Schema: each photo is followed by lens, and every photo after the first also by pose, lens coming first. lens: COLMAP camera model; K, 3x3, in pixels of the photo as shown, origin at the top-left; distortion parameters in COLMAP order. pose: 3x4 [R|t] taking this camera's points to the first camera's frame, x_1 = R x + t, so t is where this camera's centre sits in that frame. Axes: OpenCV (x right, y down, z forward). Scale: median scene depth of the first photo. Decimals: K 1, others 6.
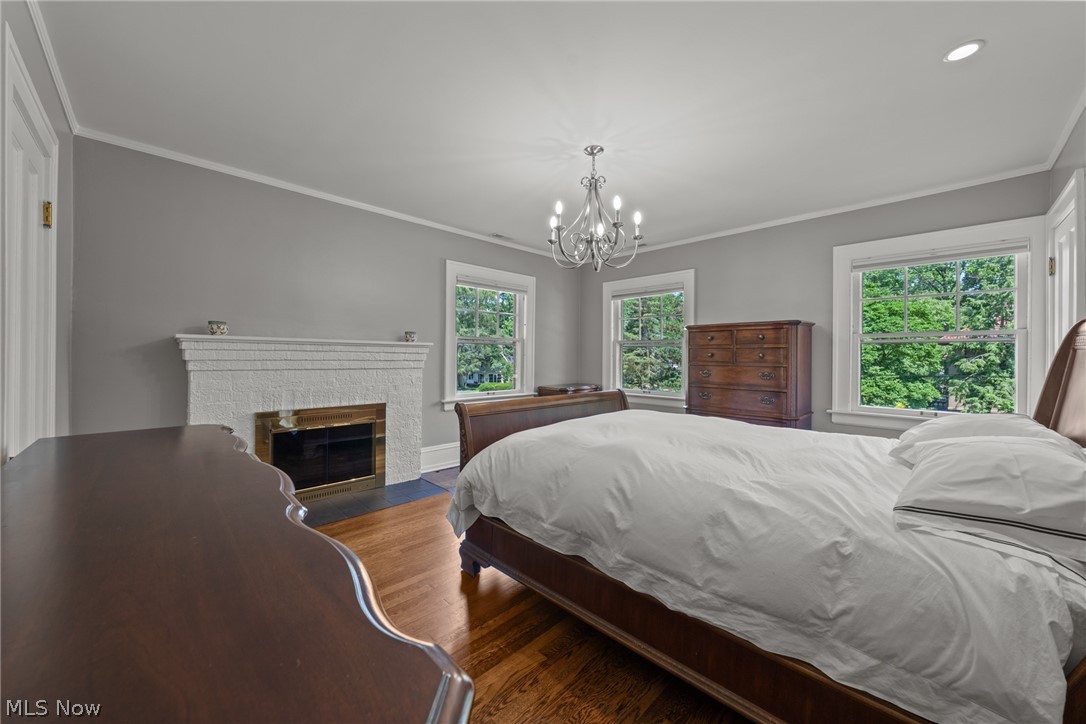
lens RADIAL K [[396.5, 0, 541.3], [0, 396.5, 358.5], [0, 0, 1]] dist [-0.001167, 0.000196]
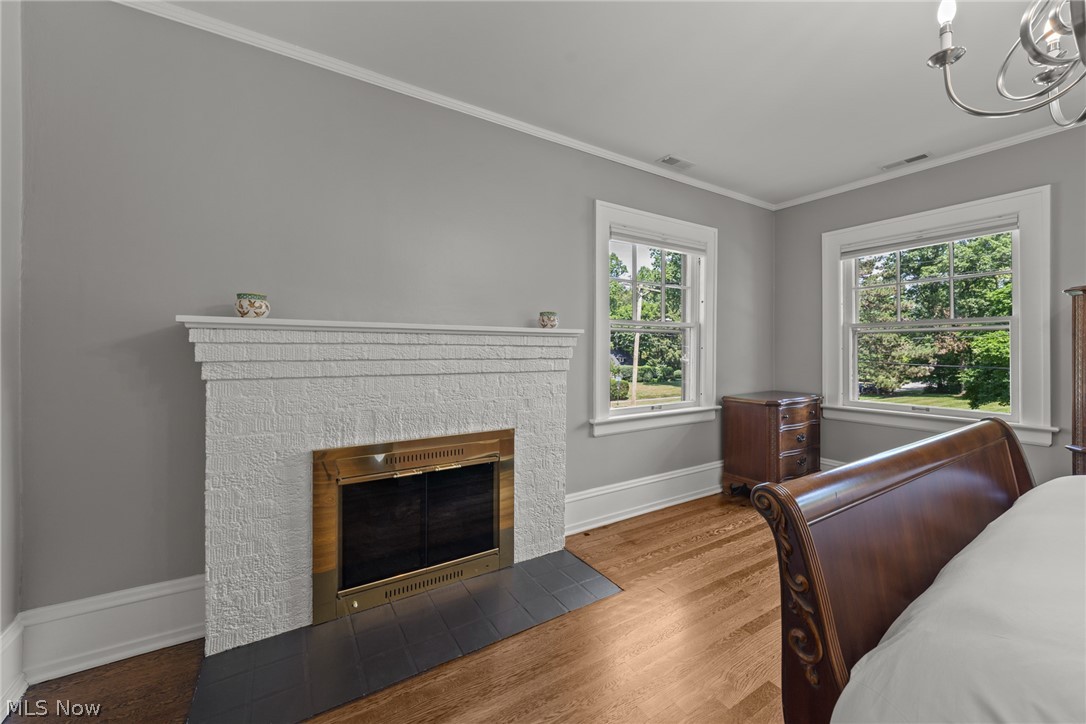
lens RADIAL K [[428.9, 0, 544.0], [0, 428.9, 355.0], [0, 0, 1]] dist [0.002913, -0.000390]
pose [[0.973187, -0.003525, -0.229987, -0.197216], [0.005113, 0.999967, 0.006311, -0.004886], [0.229957, -0.007318, 0.973173, 0.373666]]
